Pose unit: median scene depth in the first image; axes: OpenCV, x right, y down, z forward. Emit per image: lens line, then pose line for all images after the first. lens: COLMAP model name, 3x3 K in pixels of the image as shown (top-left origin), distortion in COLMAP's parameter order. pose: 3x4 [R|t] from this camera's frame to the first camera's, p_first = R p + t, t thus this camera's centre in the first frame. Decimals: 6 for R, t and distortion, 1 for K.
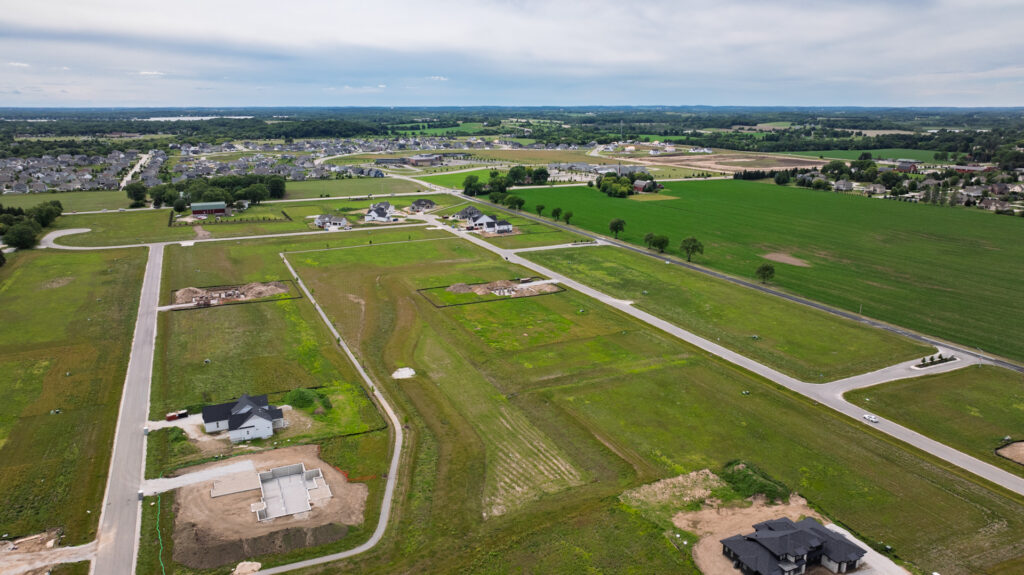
lens RADIAL K [[726.6, 0, 515.7], [0, 726.6, 249.1], [0, 0, 1]] dist [-0.020464, -0.002512]
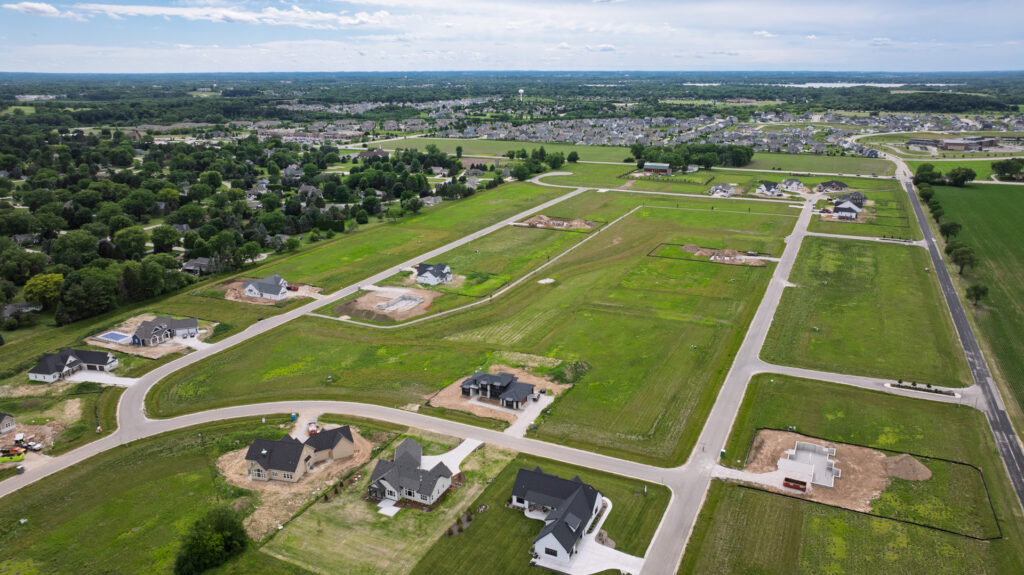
lens RADIAL K [[718.4, 0, 516.0], [0, 718.4, 283.0], [0, 0, 1]] dist [-0.020614, 0.004147]
pose [[0.644872, 0.216930, -0.732858, 0.322880], [-0.146477, 0.976178, 0.160063, -0.020450], [0.750123, 0.004126, 0.661286, -0.017383]]
